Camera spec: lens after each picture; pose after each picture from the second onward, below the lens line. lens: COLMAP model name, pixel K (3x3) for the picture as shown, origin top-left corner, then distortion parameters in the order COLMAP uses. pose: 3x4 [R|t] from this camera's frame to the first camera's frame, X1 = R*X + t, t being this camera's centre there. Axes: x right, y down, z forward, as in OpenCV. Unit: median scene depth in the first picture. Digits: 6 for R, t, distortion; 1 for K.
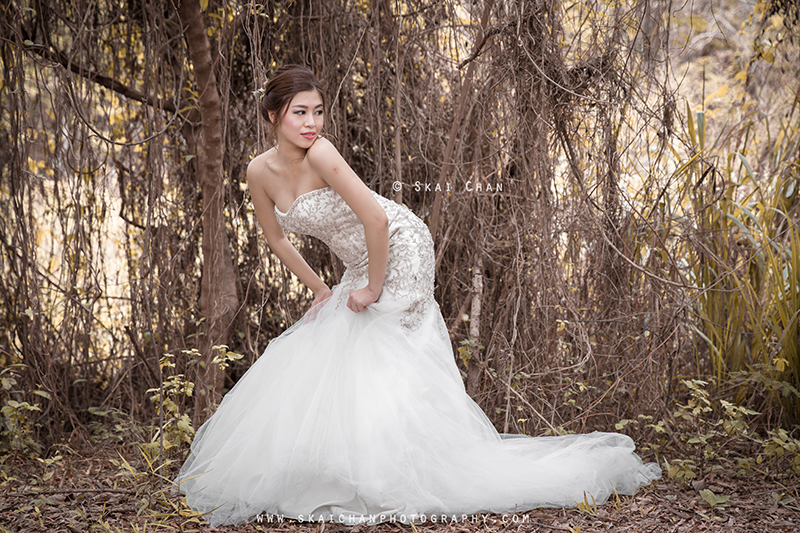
lens RADIAL K [[1586.6, 0, 397.9], [0, 1586.6, 259.9], [0, 0, 1]] dist [0.238922, 0.000000]
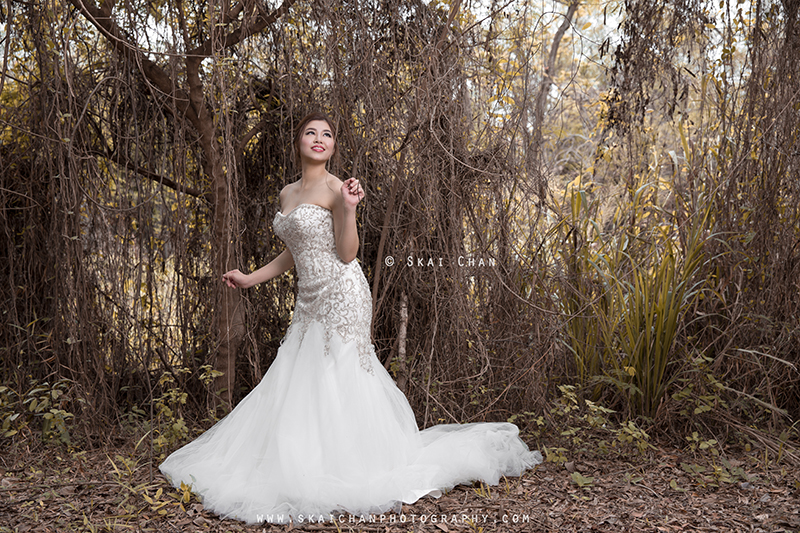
lens RADIAL K [[953.0, 0, 403.1], [0, 953.0, 272.6], [0, 0, 1]] dist [-0.003076, 0.000000]
pose [[0.999688, -0.015310, 0.019723, 0.034641], [0.015816, 0.999543, -0.025776, 0.000262], [-0.019319, 0.026080, 0.999473, 0.200602]]
